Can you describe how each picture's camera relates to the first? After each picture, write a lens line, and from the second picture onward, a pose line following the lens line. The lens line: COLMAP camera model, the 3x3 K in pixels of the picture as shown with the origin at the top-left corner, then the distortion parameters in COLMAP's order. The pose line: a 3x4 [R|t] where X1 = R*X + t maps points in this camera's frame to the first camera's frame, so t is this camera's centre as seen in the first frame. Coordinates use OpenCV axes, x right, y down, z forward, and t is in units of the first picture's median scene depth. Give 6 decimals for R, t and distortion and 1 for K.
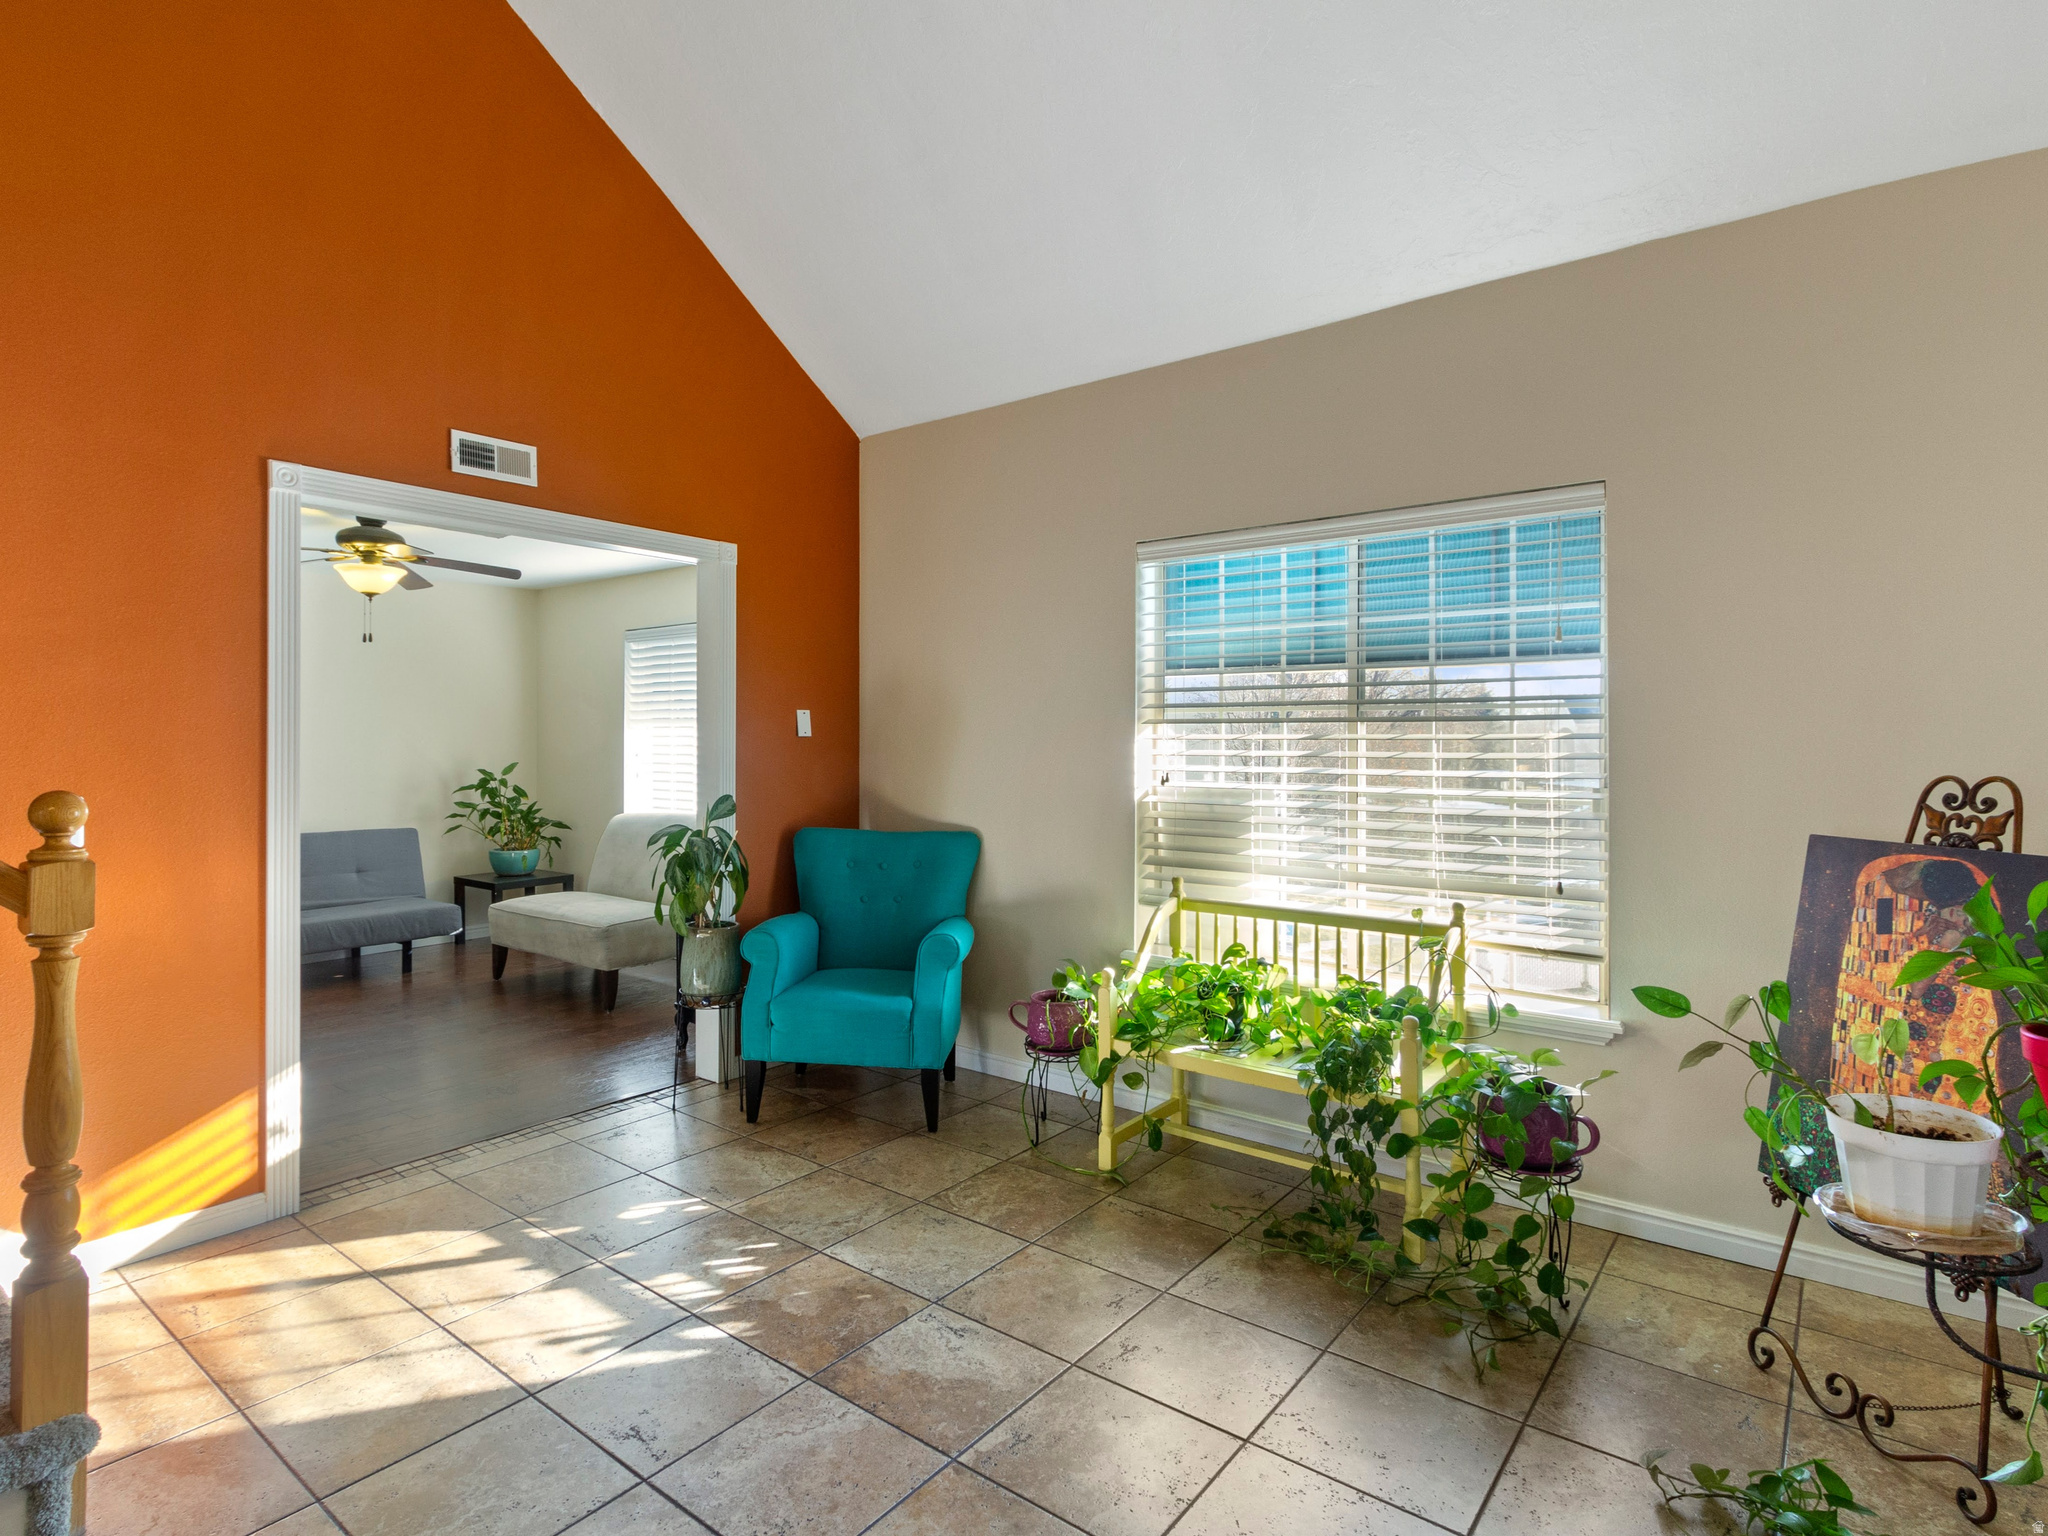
lens RADIAL K [[1076.1, 0, 963.5], [0, 1076.1, 731.5], [0, 0, 1]] dist [-0.000845, 0.000681]
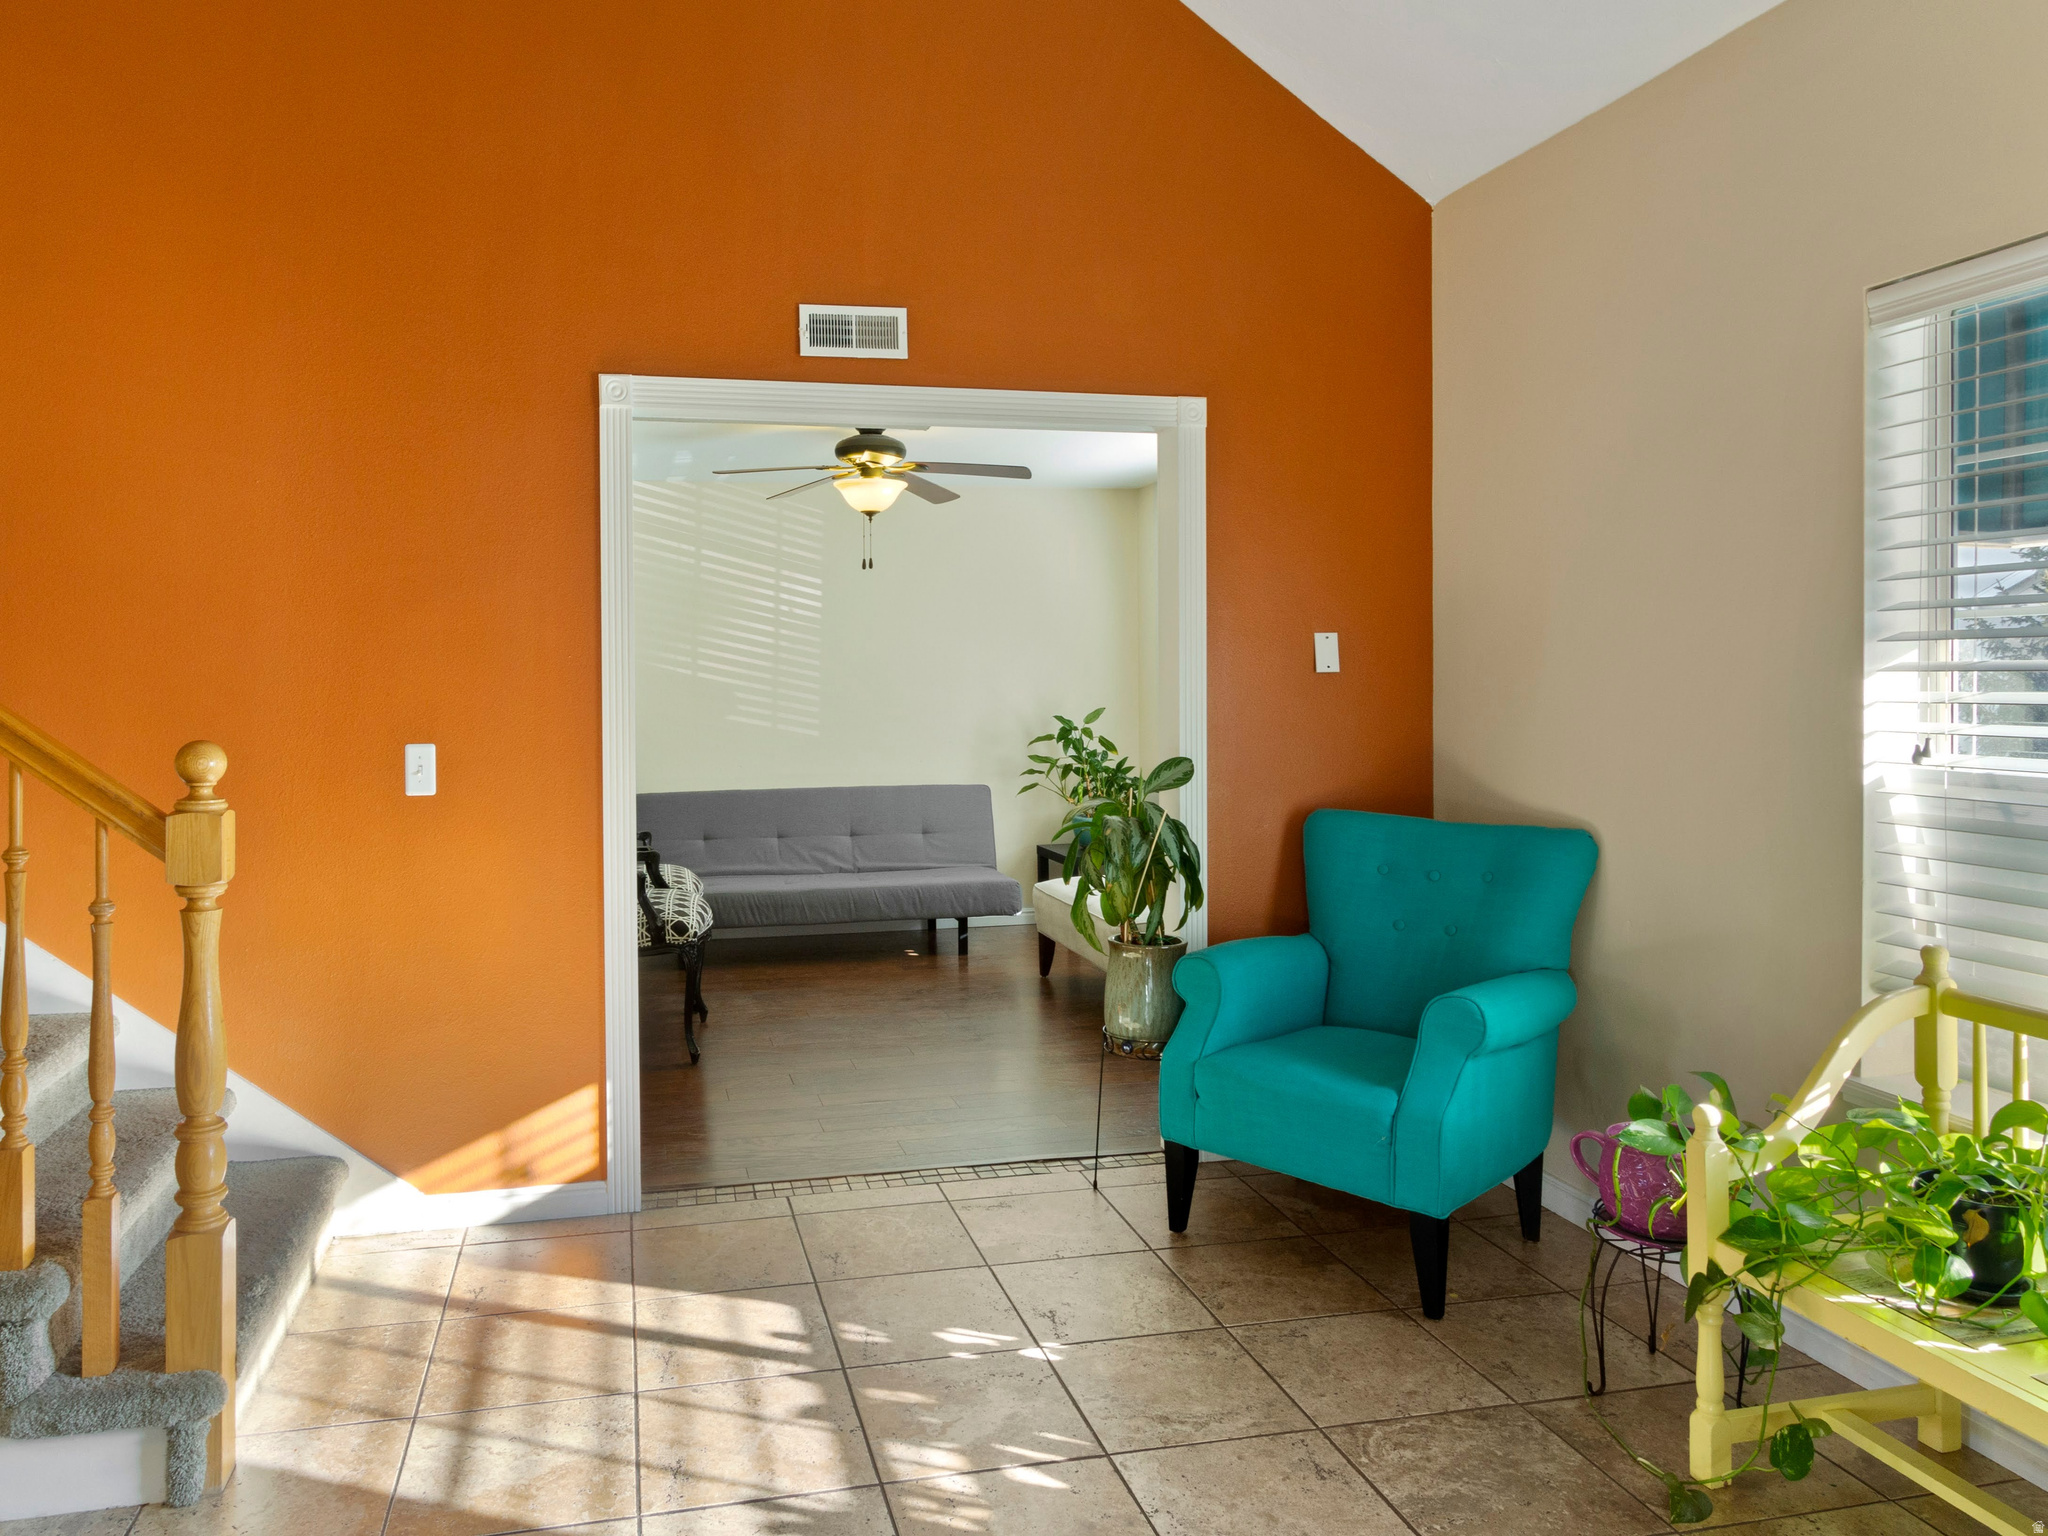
lens RADIAL K [[1395.2, 0, 895.2], [0, 1395.2, 698.0], [0, 0, 1]] dist [0.015114, -0.002623]
pose [[0.779142, -0.000666, -0.626847, 0.233962], [0.015475, 0.999715, 0.018173, 0.000633], [0.626656, -0.023860, 0.778930, 0.198159]]
